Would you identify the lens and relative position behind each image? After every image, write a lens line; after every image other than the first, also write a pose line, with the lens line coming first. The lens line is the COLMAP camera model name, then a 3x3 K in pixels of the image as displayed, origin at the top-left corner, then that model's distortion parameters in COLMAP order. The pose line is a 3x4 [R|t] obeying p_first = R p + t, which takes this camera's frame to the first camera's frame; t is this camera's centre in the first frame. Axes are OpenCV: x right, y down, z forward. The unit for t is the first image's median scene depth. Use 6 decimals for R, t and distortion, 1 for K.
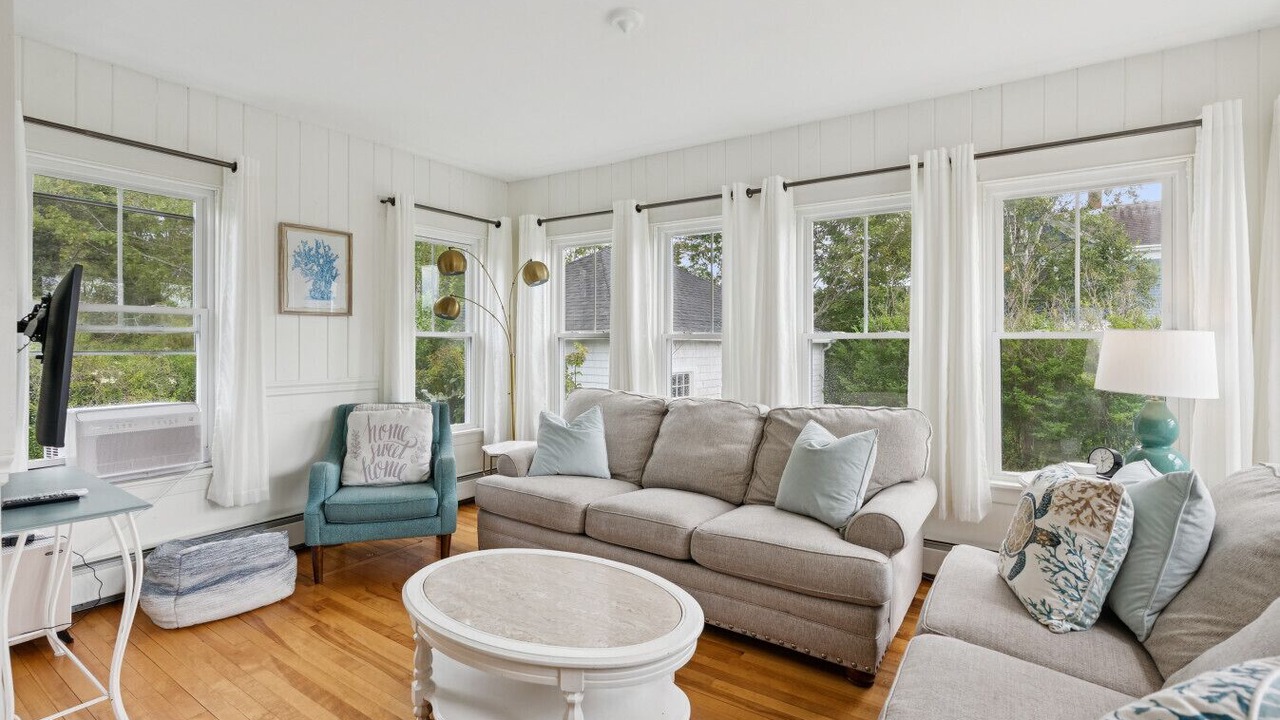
lens RADIAL K [[582.2, 0, 642.3], [0, 582.2, 338.8], [0, 0, 1]] dist [-0.002449, 0.002524]
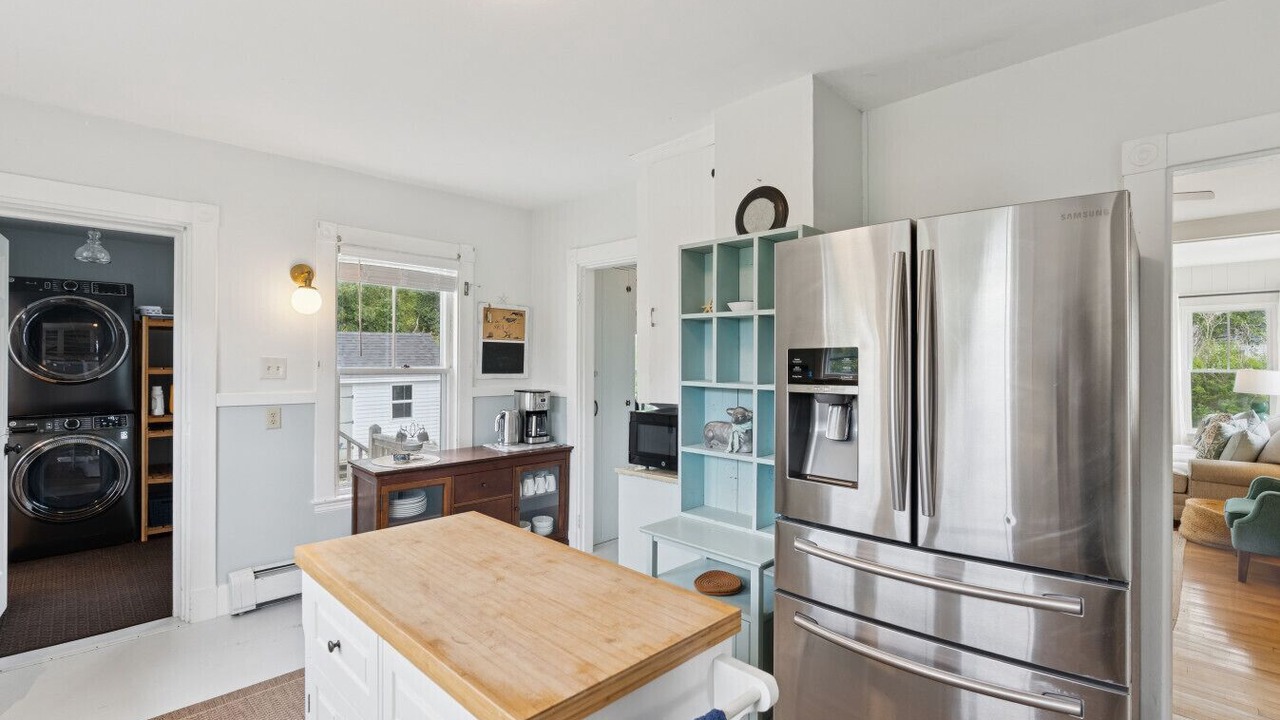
lens RADIAL K [[582.2, 0, 645.7], [0, 582.2, 362.3], [0, 0, 1]] dist [-0.002449, 0.002524]
pose [[0.981881, -0.007872, -0.189336, -1.077809], [0.007970, 0.999968, -0.000244, -0.055276], [0.189332, -0.001269, 0.981912, -1.688999]]
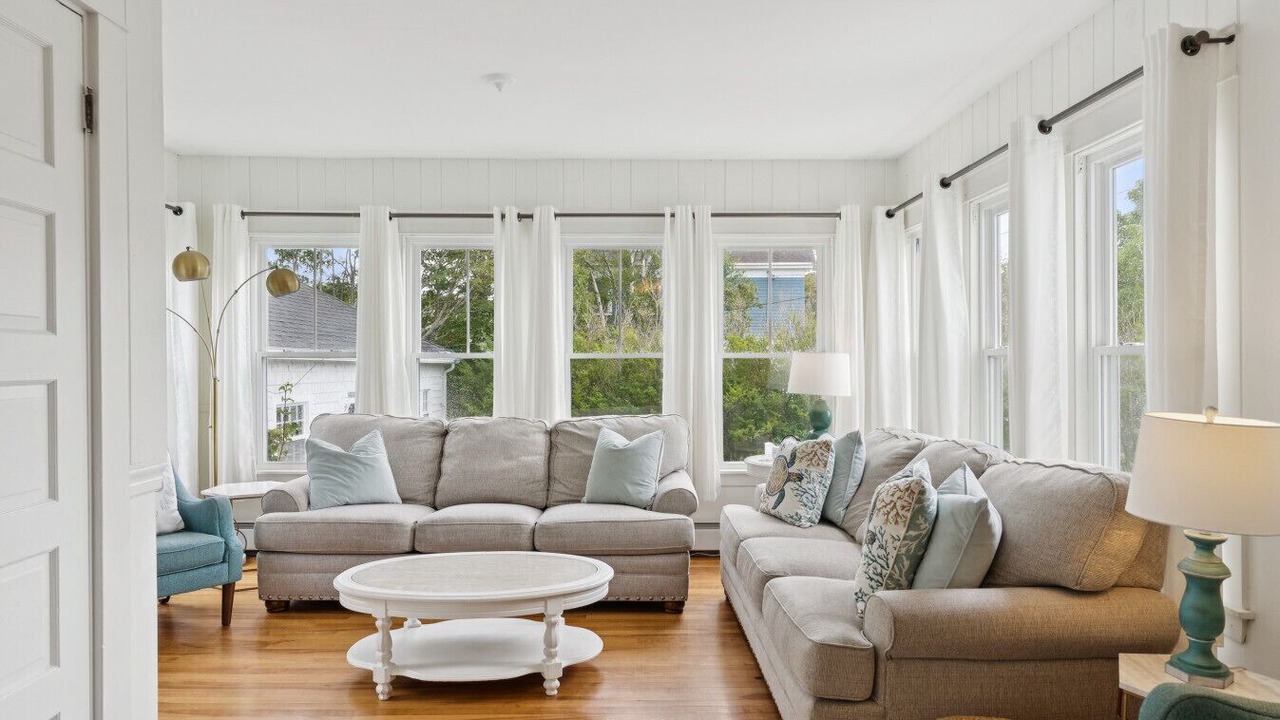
lens RADIAL K [[823.0, 0, 637.0], [0, 823.0, 357.9], [0, 0, 1]] dist [-0.004806, 0.000590]
pose [[0.824479, -0.001250, 0.565891, -0.546908], [0.001299, 0.999999, 0.000315, -0.000695], [-0.565891, 0.000475, 0.824480, -0.370530]]
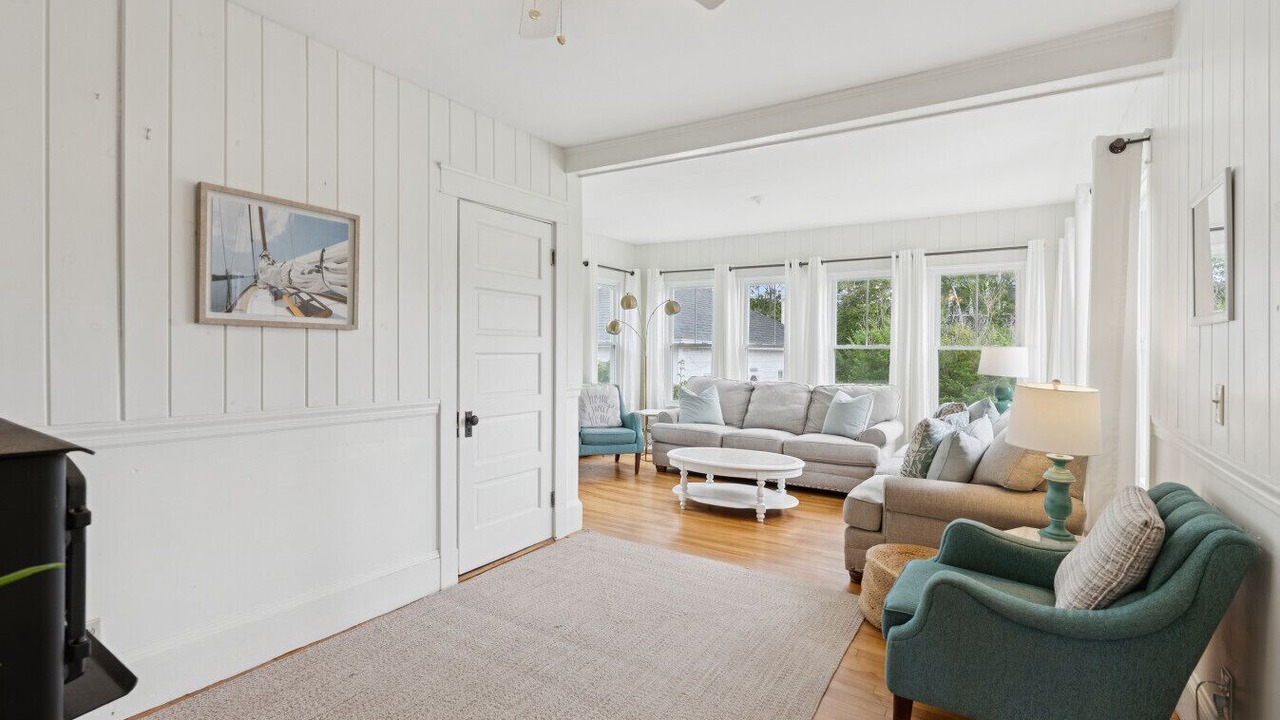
lens RADIAL K [[582.2, 0, 643.6], [0, 582.2, 345.1], [0, 0, 1]] dist [-0.002449, 0.002524]
pose [[0.999743, 0.009539, 0.020542, -0.373356], [-0.009505, 0.999953, -0.001767, -0.001170], [-0.020558, 0.001571, 0.999787, -0.854041]]
